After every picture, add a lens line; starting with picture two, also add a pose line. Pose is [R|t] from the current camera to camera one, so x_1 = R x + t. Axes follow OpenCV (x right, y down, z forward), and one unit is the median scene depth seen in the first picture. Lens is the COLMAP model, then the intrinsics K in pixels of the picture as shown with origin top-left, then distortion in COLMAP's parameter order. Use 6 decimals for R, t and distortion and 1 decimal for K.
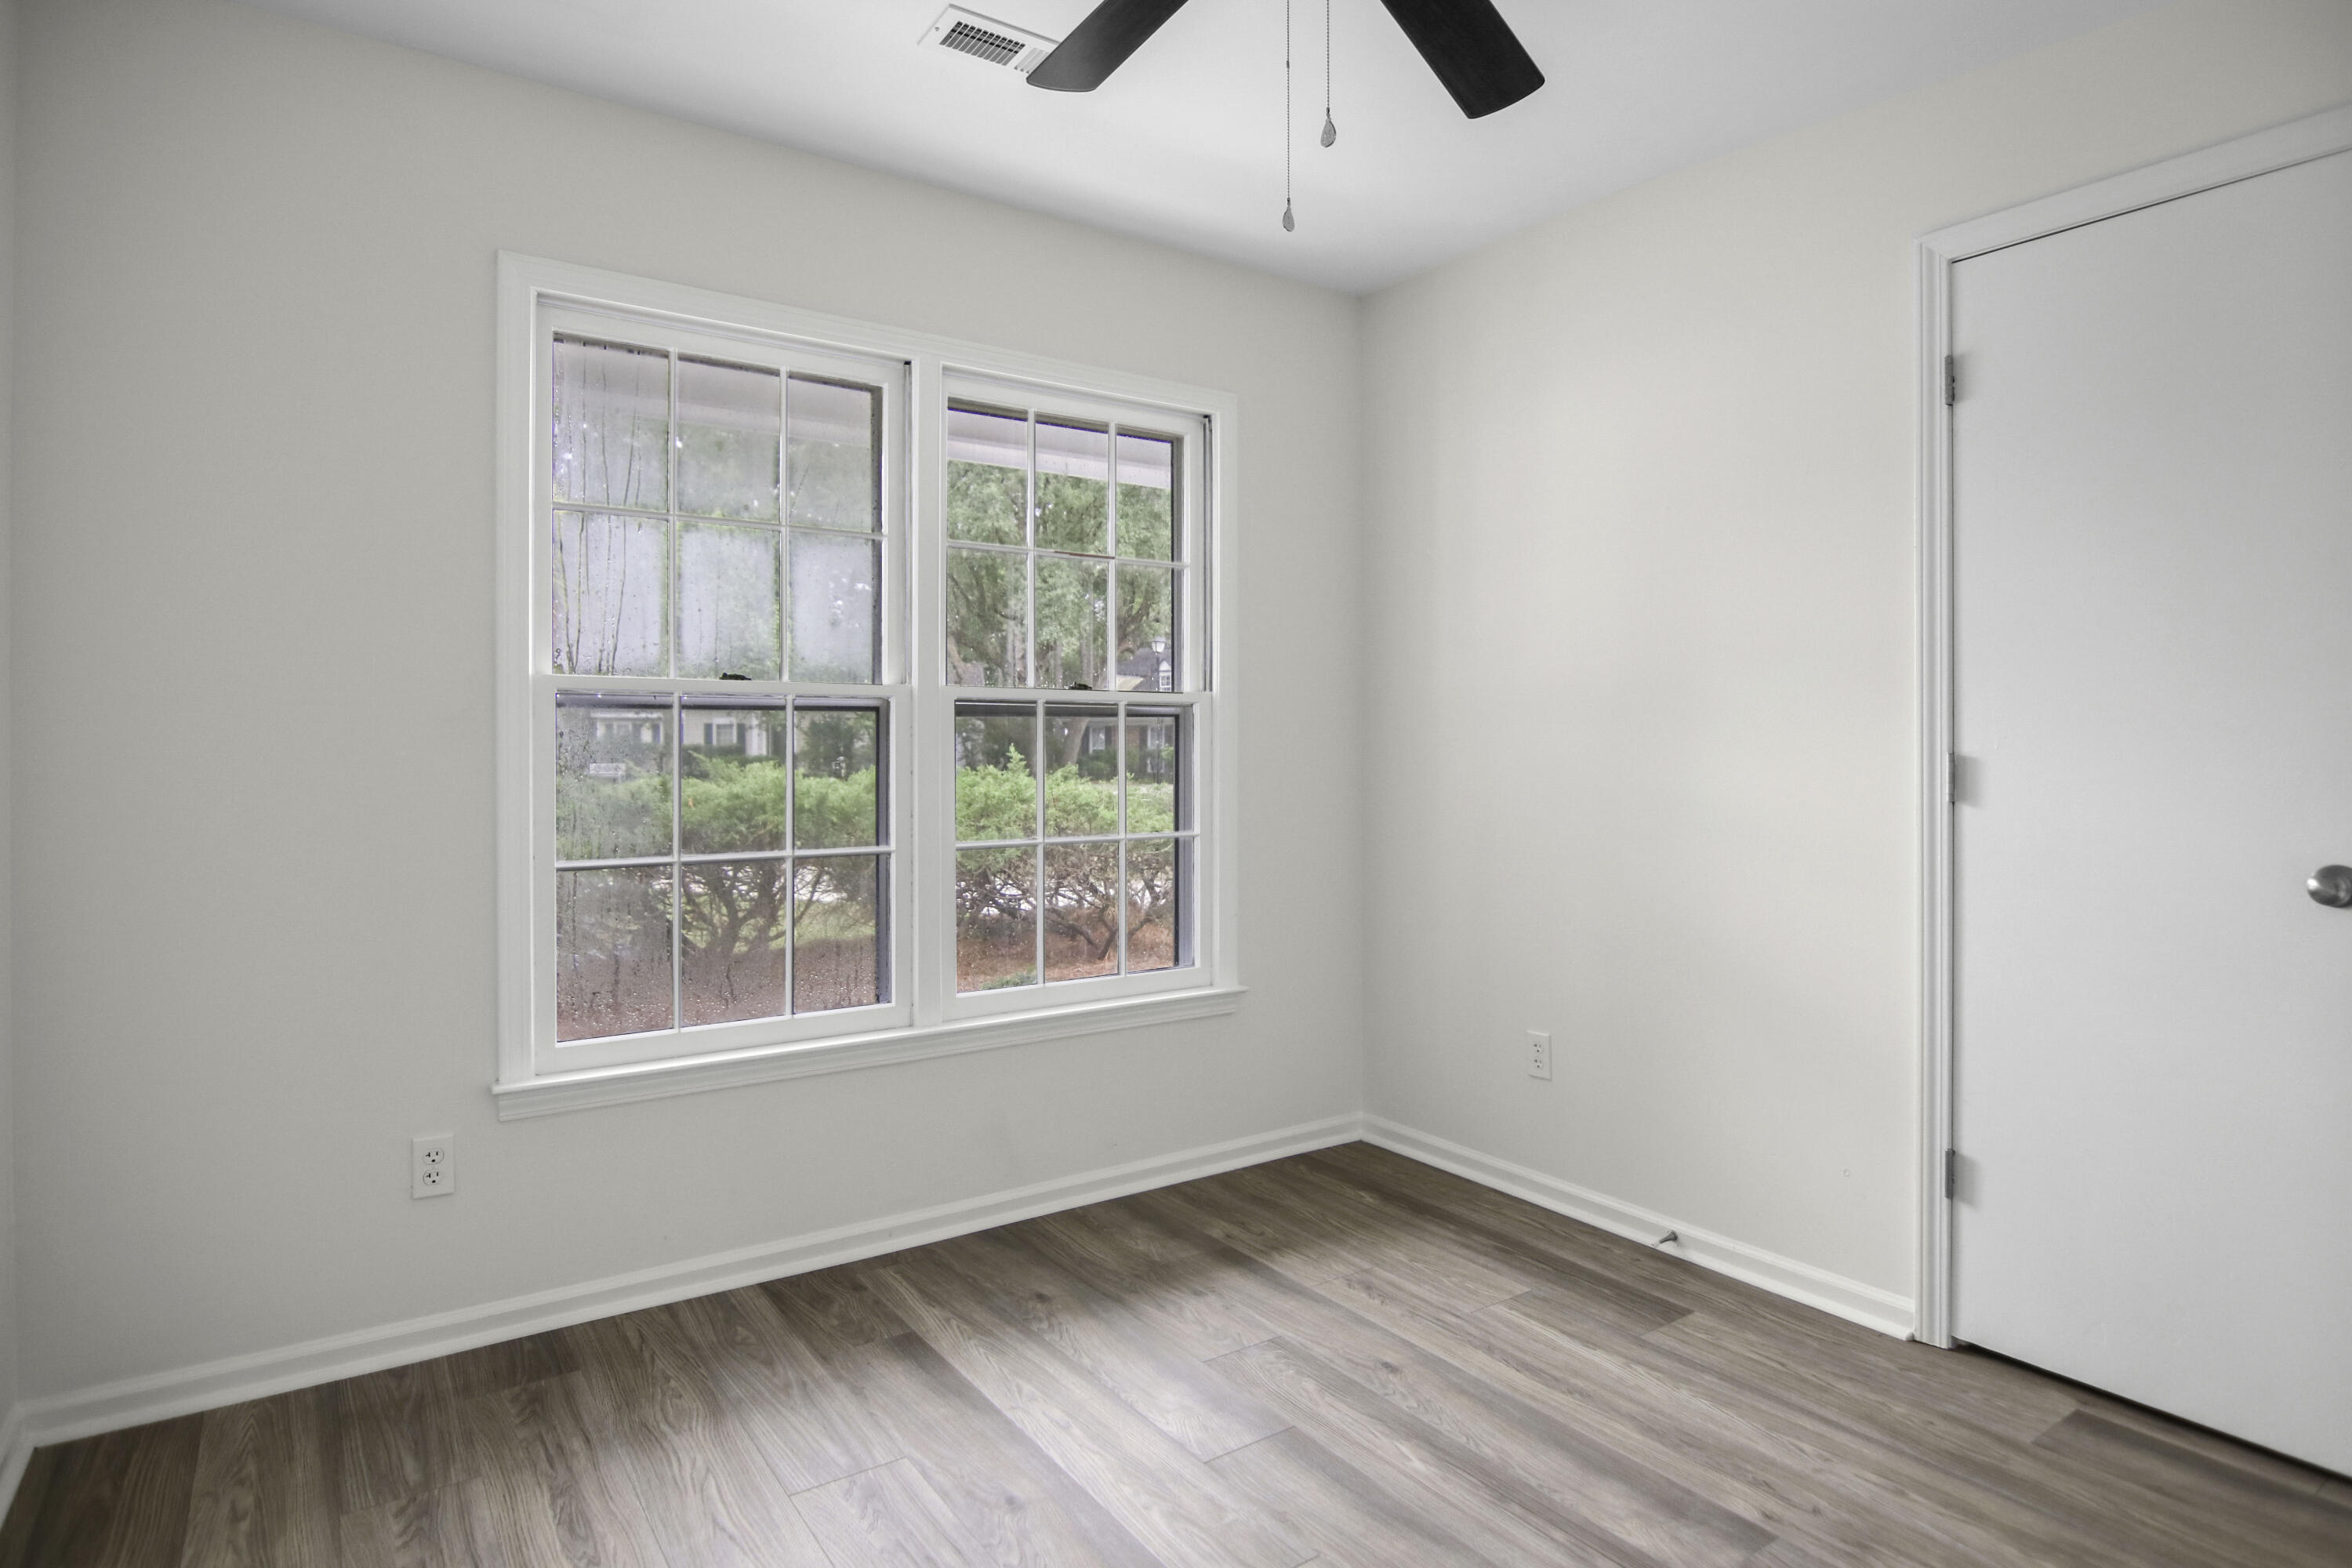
lens RADIAL K [[1252.2, 0, 1170.6], [0, 1252.2, 744.8], [0, 0, 1]] dist [0.001466, -0.015769]
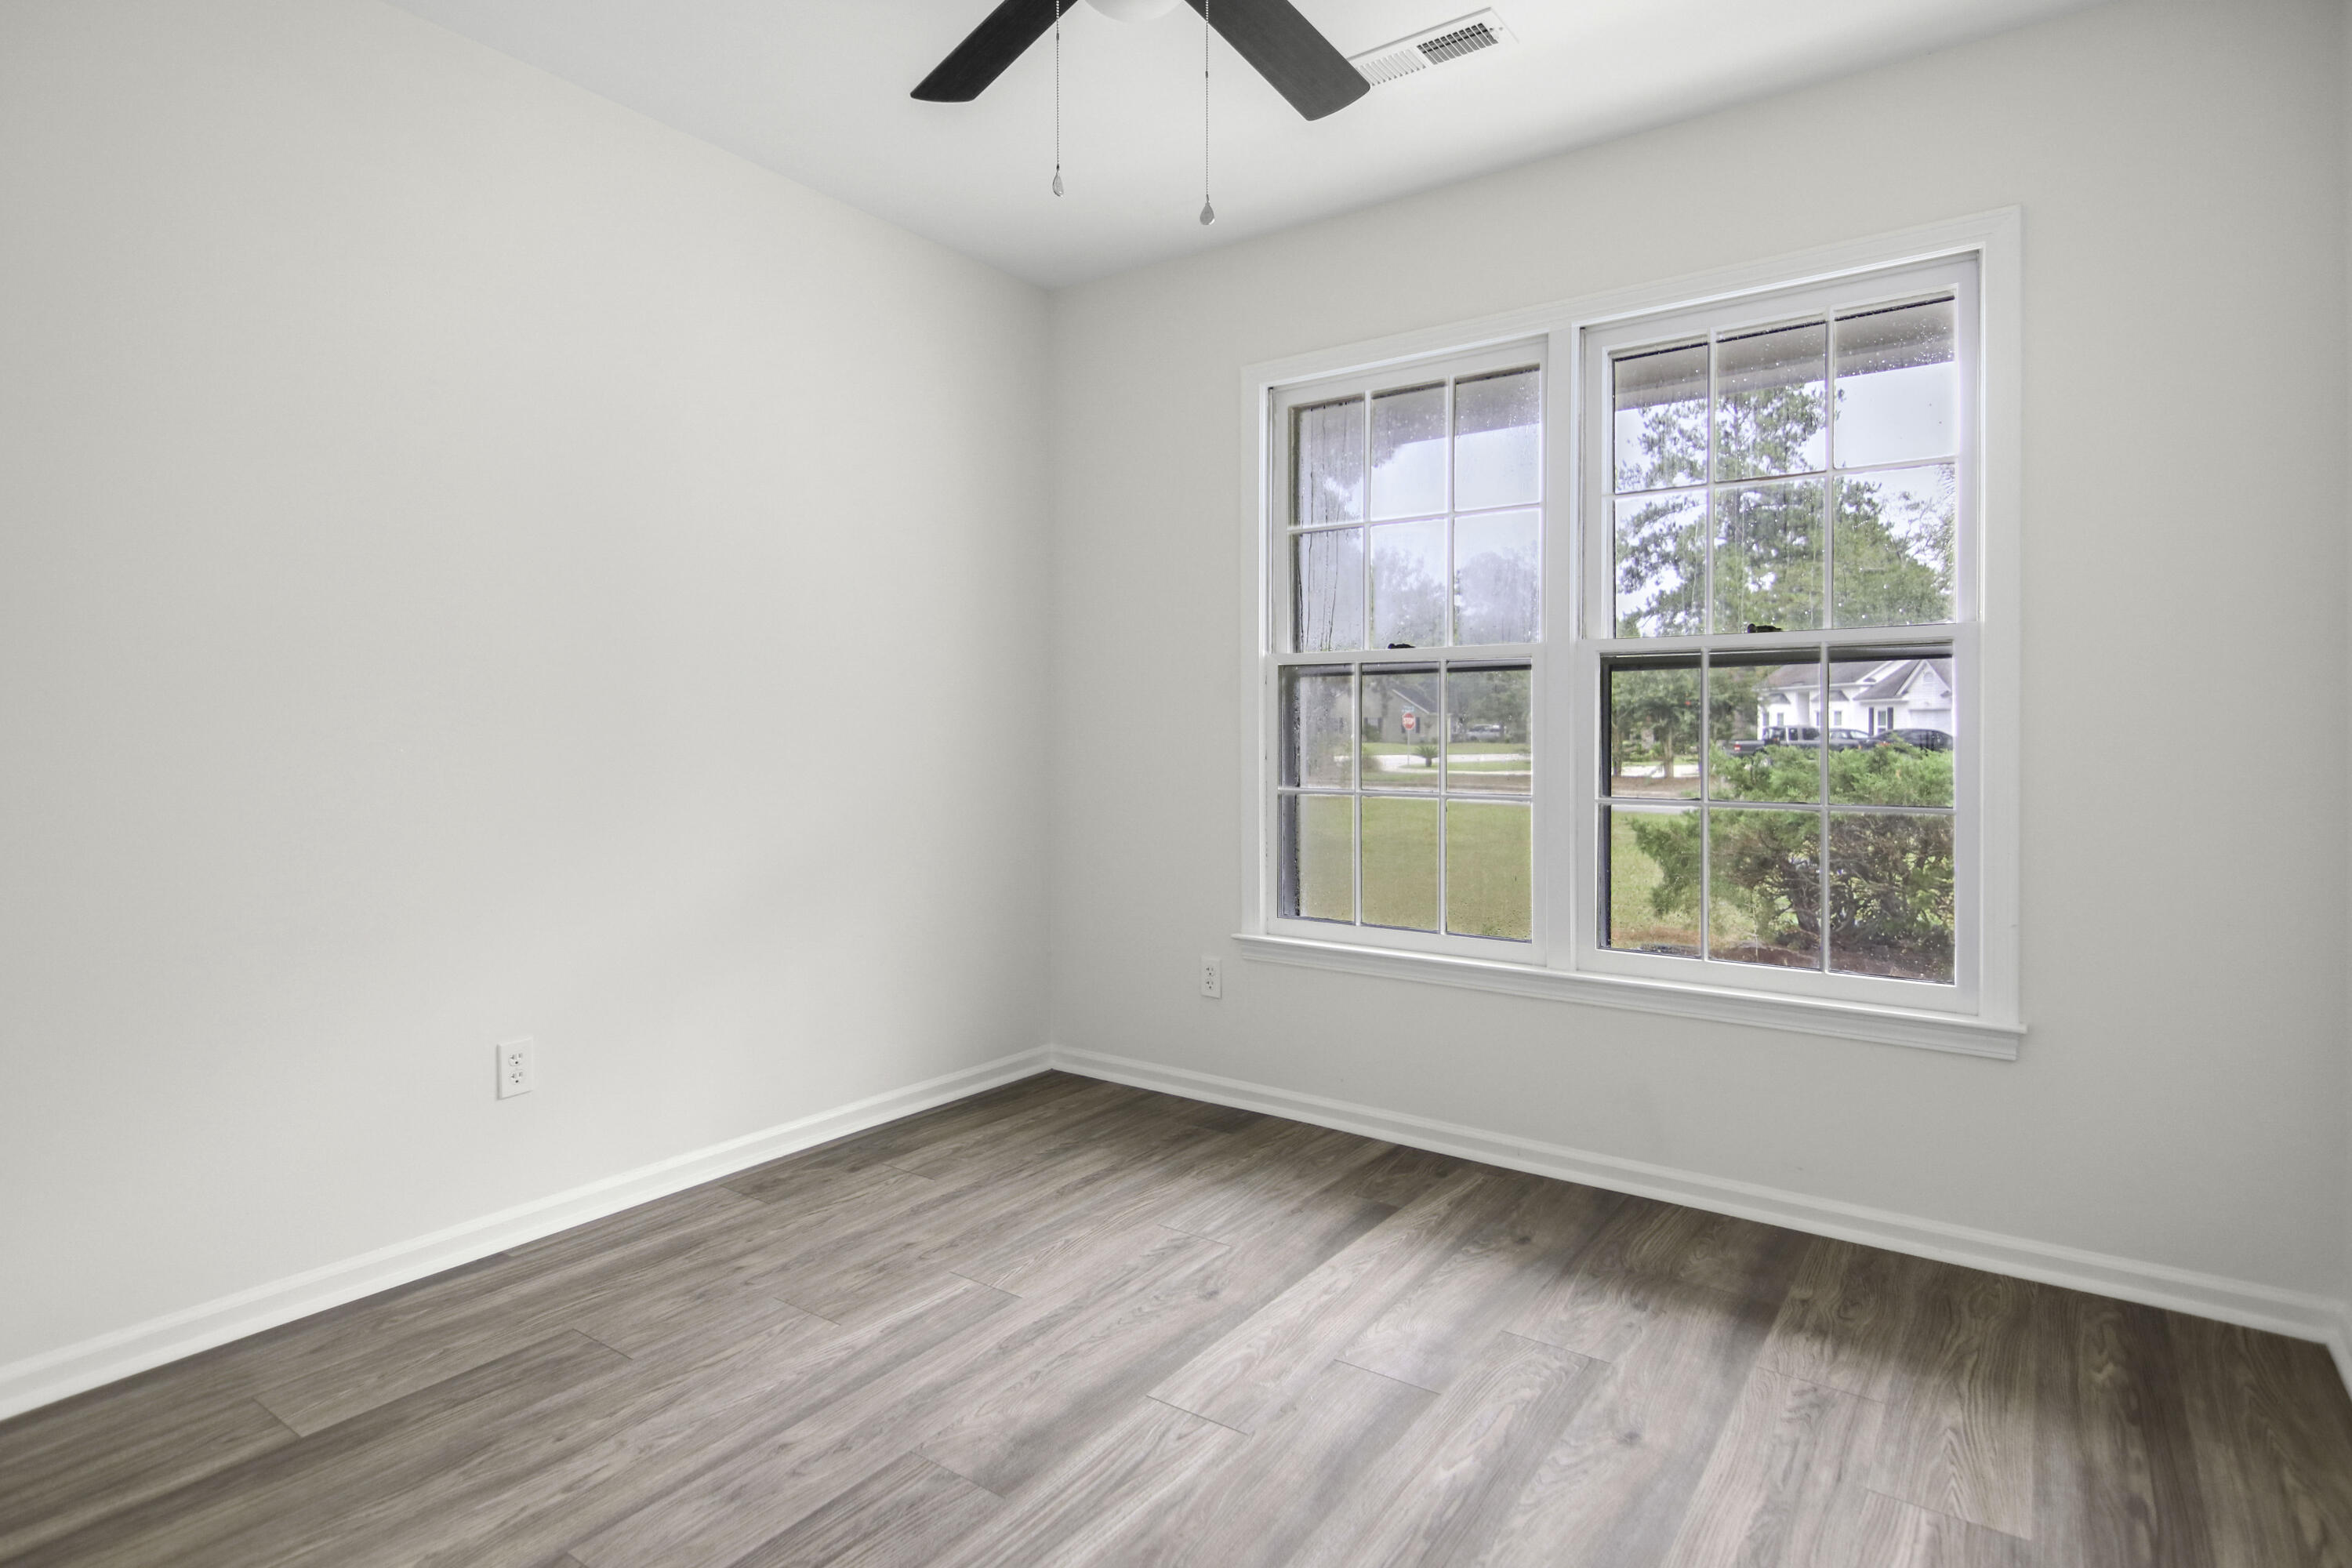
lens RADIAL K [[1238.3, 0, 1166.6], [0, 1238.3, 733.1], [0, 0, 1]] dist [0.004060, -0.000768]
pose [[0.334023, -0.000201, -0.942565, 0.811790], [-0.001025, 0.999999, -0.000576, 0.036156], [0.942564, 0.001158, 0.334022, 0.429150]]
